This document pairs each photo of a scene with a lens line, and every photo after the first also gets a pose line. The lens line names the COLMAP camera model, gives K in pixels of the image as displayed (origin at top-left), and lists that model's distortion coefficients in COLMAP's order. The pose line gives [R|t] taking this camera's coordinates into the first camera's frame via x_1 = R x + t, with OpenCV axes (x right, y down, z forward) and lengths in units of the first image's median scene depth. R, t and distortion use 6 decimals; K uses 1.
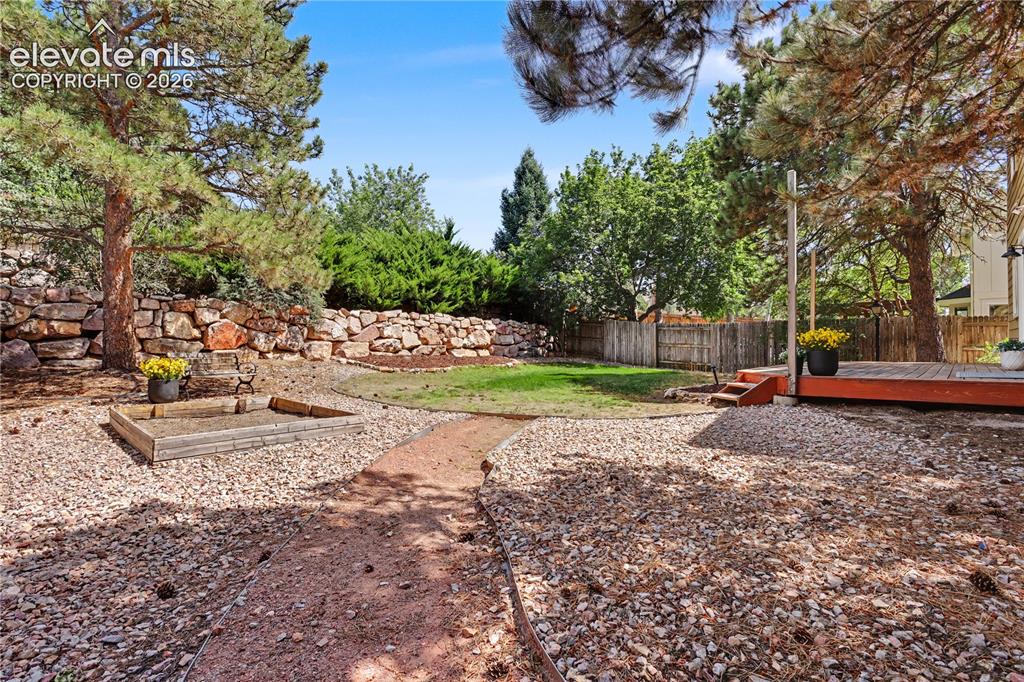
lens RADIAL K [[472.9, 0, 507.7], [0, 472.9, 346.4], [0, 0, 1]] dist [0.001233, 0.000568]
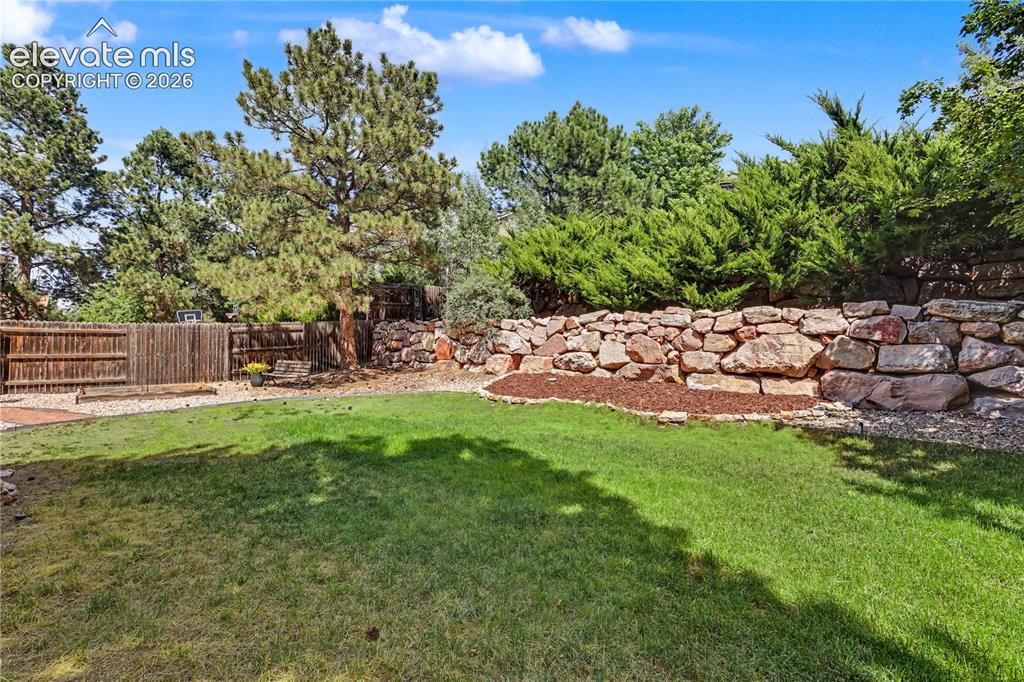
lens RADIAL K [[472.9, 0, 507.7], [0, 472.9, 346.4], [0, 0, 1]] dist [0.001233, 0.000568]
pose [[-0.063345, 0.005298, -0.997978, 0.436194], [-0.010437, 0.999928, 0.005971, -0.026043], [0.997937, 0.010794, -0.063286, 0.864708]]
